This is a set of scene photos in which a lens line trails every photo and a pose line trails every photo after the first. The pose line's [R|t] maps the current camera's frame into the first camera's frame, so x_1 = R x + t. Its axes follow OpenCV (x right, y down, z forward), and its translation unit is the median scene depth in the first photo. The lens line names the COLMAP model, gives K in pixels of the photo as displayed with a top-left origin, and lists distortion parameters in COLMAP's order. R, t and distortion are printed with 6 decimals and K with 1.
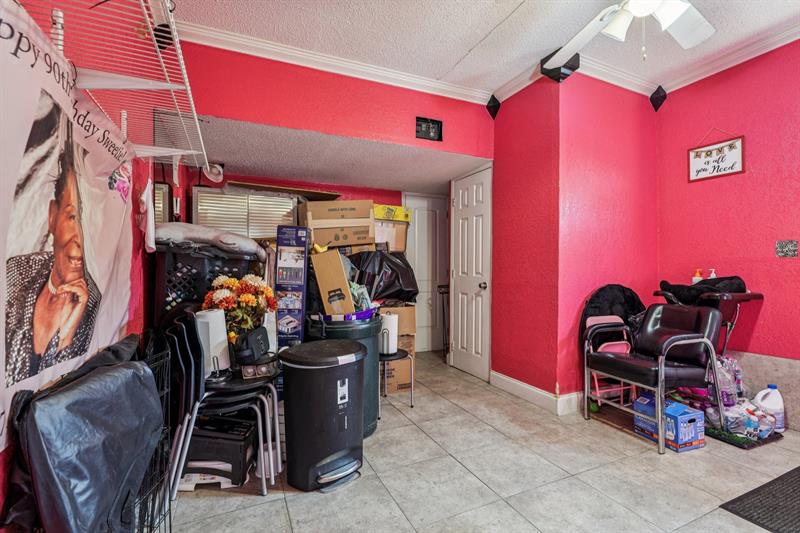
lens RADIAL K [[361.9, 0, 401.1], [0, 361.9, 264.0], [0, 0, 1]] dist [-0.004169, 0.000431]
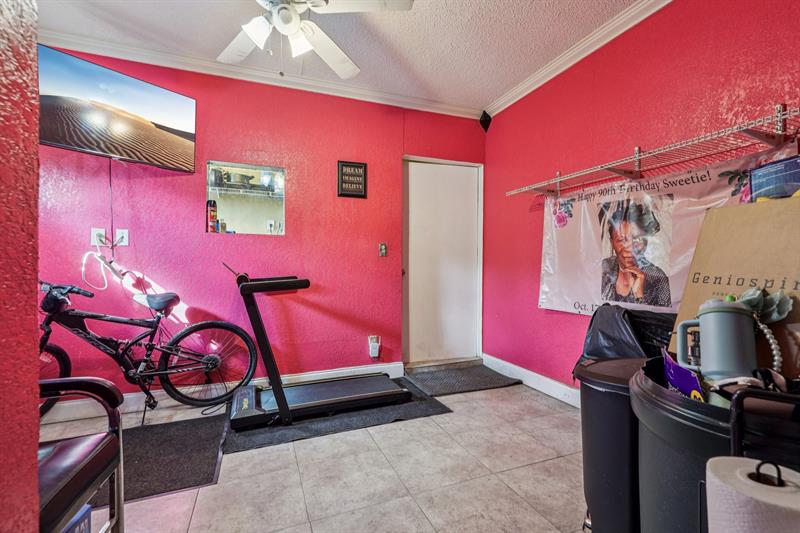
lens RADIAL K [[361.9, 0, 402.4], [0, 361.9, 267.9], [0, 0, 1]] dist [-0.004169, 0.000431]
pose [[-0.998648, 0.013860, 0.050106, 0.164968], [0.012772, 0.999677, -0.021968, 0.033114], [-0.050394, -0.021298, -0.998502, 1.341423]]
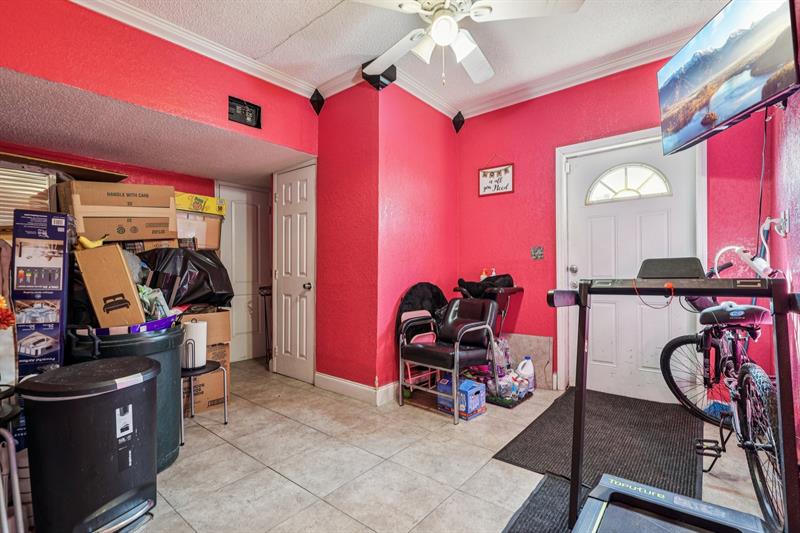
lens RADIAL K [[370.1, 0, 402.8], [0, 370.1, 273.8], [0, 0, 1]] dist [-0.005936, -0.001820]
pose [[0.896909, -0.007864, 0.442145, 0.025039], [-0.003792, 0.999668, 0.025473, 0.000557], [-0.442199, -0.024523, 0.896582, -0.000949]]
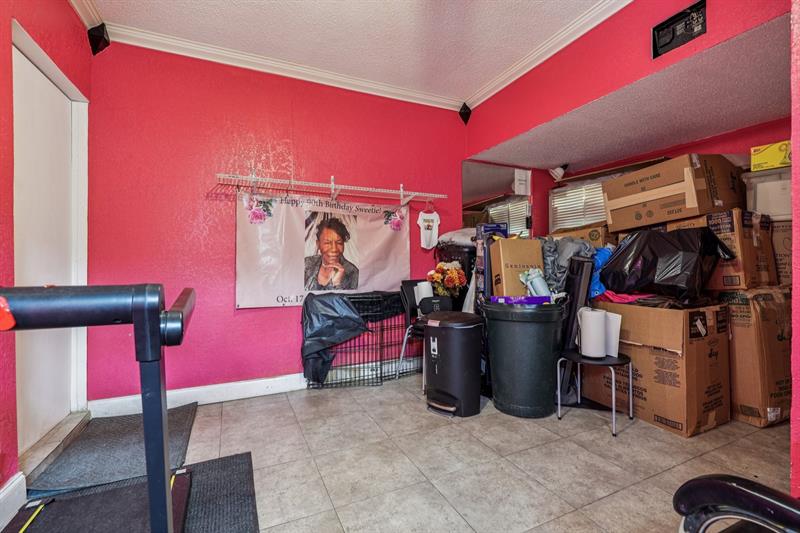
lens RADIAL K [[361.9, 0, 403.9], [0, 361.9, 263.3], [0, 0, 1]] dist [-0.004169, 0.000431]
pose [[0.013056, 0.009256, -0.999872, 0.874407], [0.030677, 0.999483, 0.009652, 0.013641], [0.999444, -0.030800, 0.012765, 0.626332]]
